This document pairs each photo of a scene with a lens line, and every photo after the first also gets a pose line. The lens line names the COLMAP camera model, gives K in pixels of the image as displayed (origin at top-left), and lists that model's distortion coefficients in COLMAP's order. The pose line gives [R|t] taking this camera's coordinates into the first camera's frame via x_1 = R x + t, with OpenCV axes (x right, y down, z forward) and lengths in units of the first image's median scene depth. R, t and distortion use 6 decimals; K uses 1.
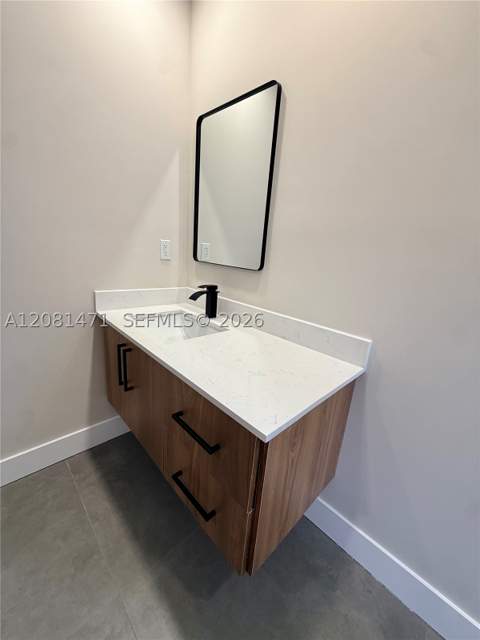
lens RADIAL K [[255.2, 0, 240.8], [0, 255.2, 320.4], [0, 0, 1]] dist [-0.001826, 0.000003]
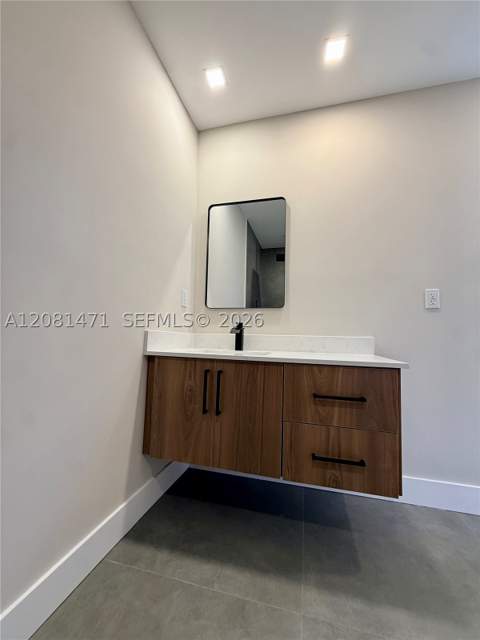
lens RADIAL K [[255.2, 0, 241.3], [0, 255.2, 319.9], [0, 0, 1]] dist [-0.001826, 0.000003]
pose [[0.854603, -0.021809, 0.518824, -0.878392], [0.179522, 0.949921, -0.255777, 0.189697], [-0.487264, 0.311728, 0.815720, 0.002738]]
